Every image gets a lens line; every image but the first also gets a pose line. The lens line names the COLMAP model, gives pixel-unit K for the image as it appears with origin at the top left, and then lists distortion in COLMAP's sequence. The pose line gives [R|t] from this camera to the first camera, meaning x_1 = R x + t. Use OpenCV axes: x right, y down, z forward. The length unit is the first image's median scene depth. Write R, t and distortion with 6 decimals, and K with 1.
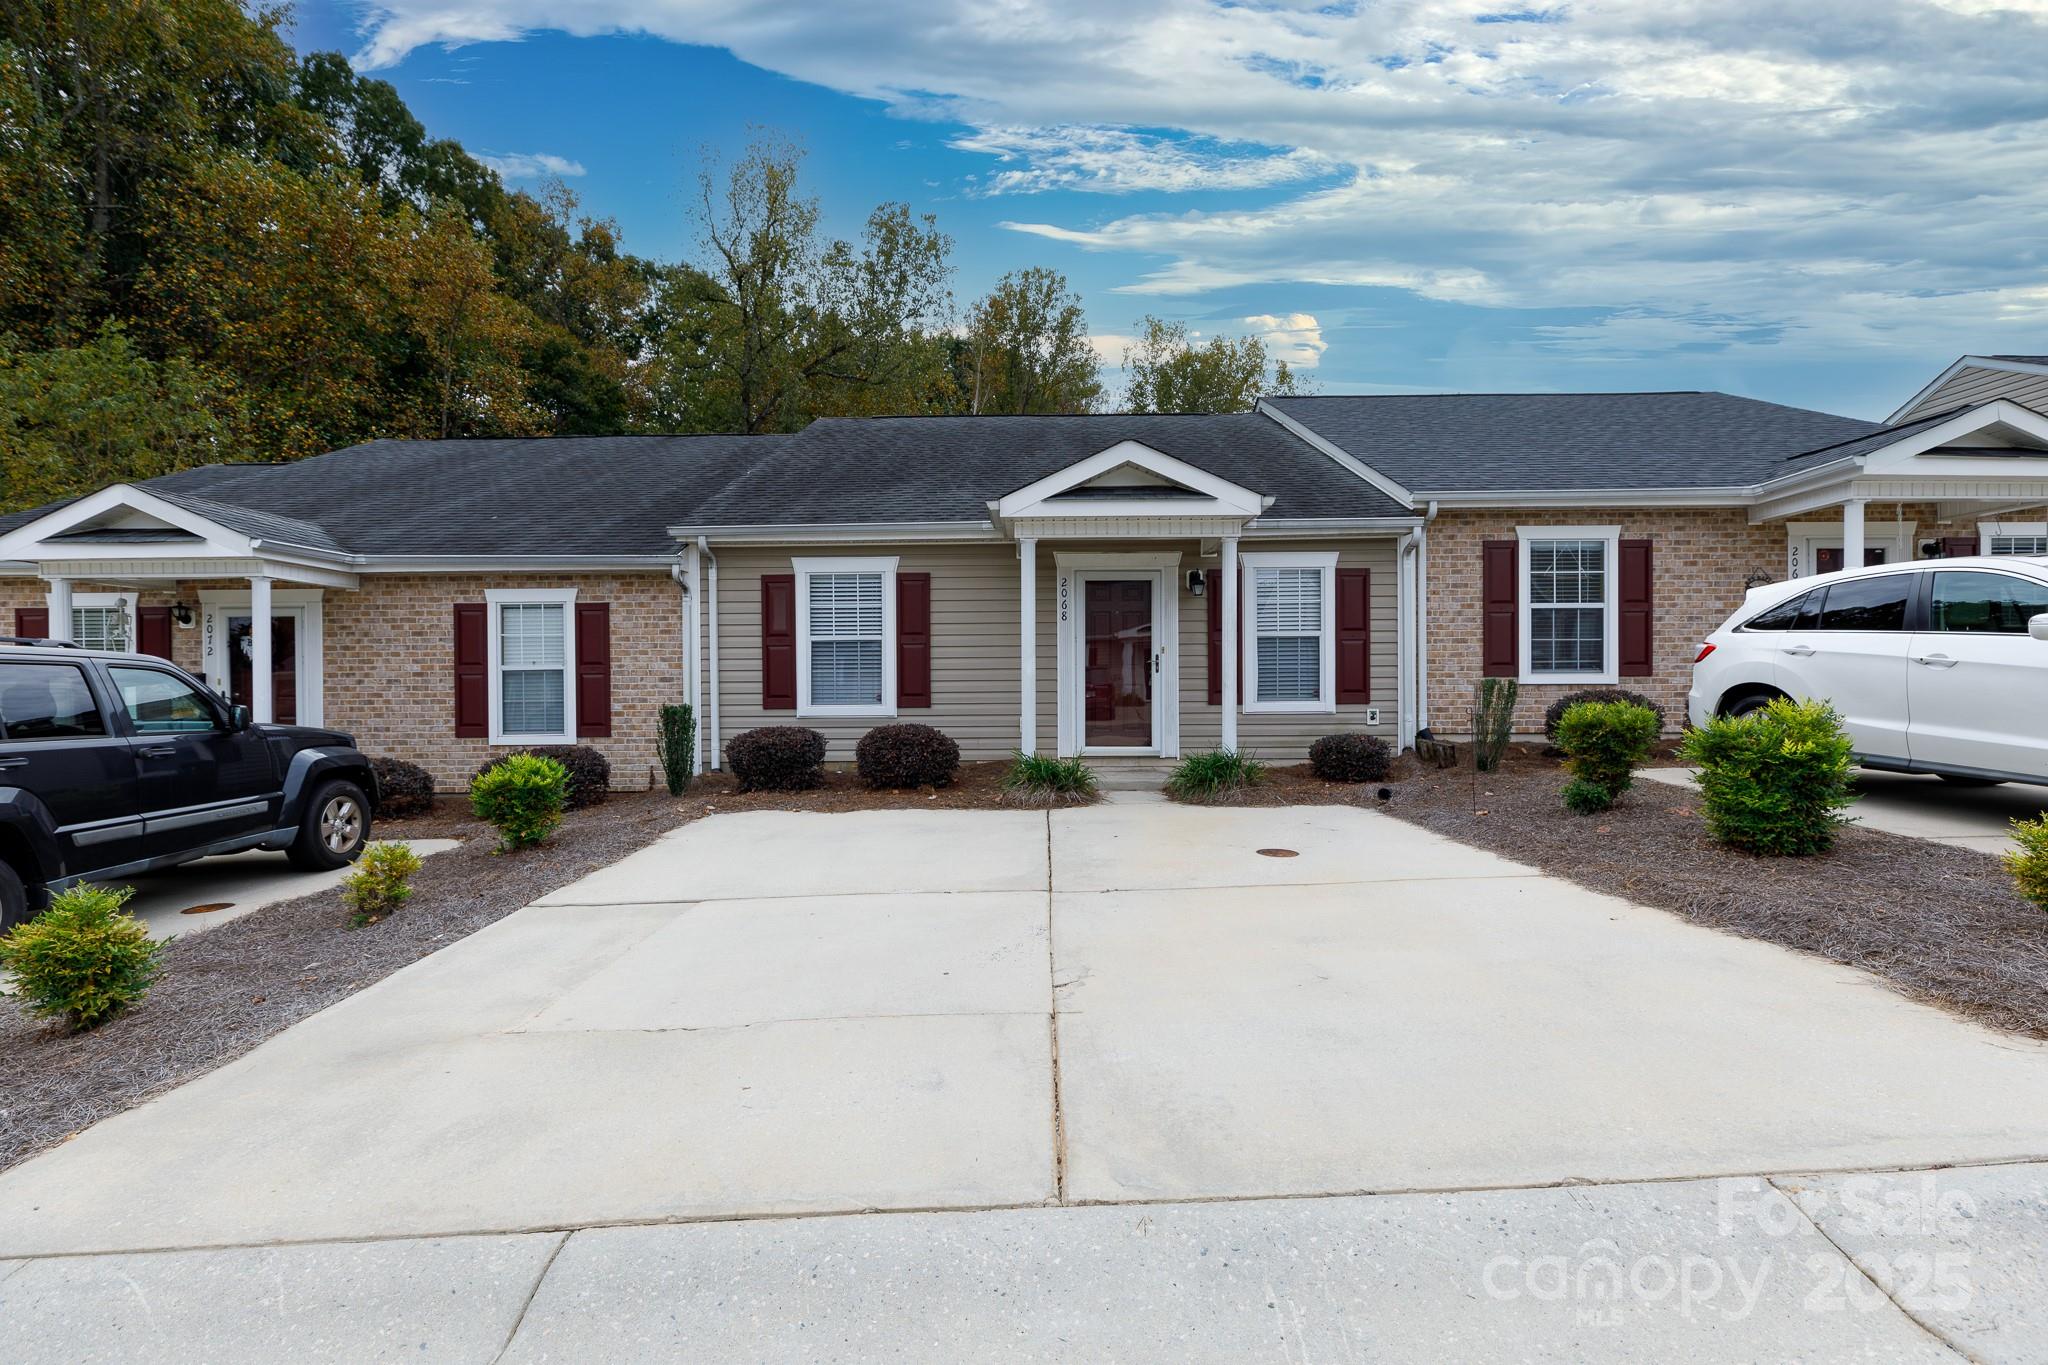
lens RADIAL K [[927.0, 0, 1024.3], [0, 927.0, 697.6], [0, 0, 1]] dist [0.000421, 0.000173]
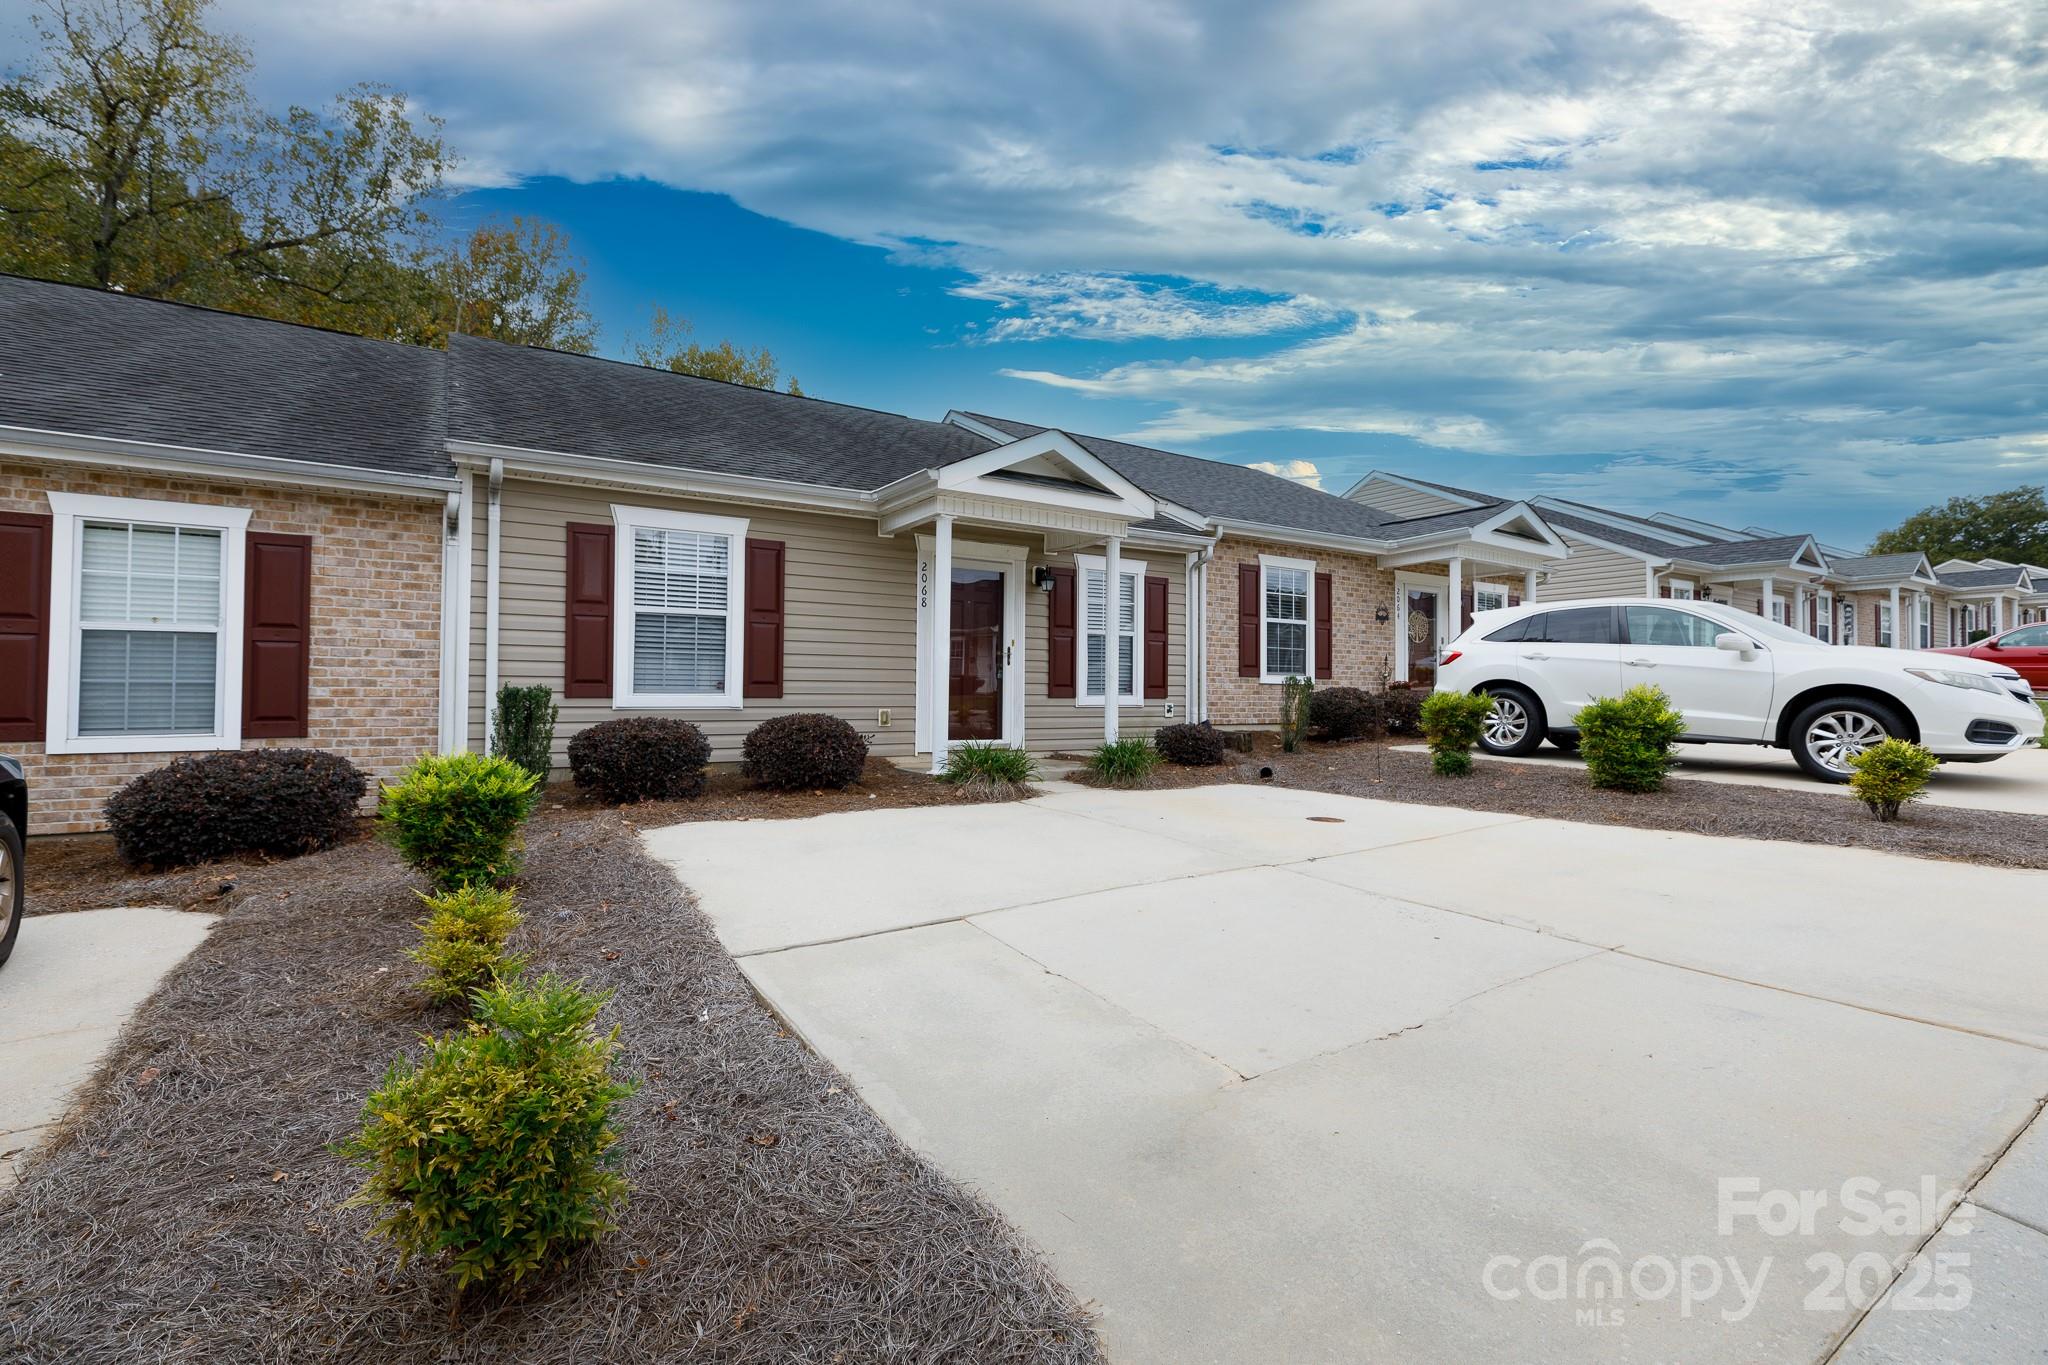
lens RADIAL K [[919.0, 0, 1024.0], [0, 919.0, 682.5], [0, 0, 1]] dist [0.003561, 0.000122]
pose [[0.833601, 0.019627, 0.552019, -0.386383], [-0.001730, 0.999456, -0.032922, 0.024104], [-0.552365, 0.026488, 0.833181, 0.166431]]
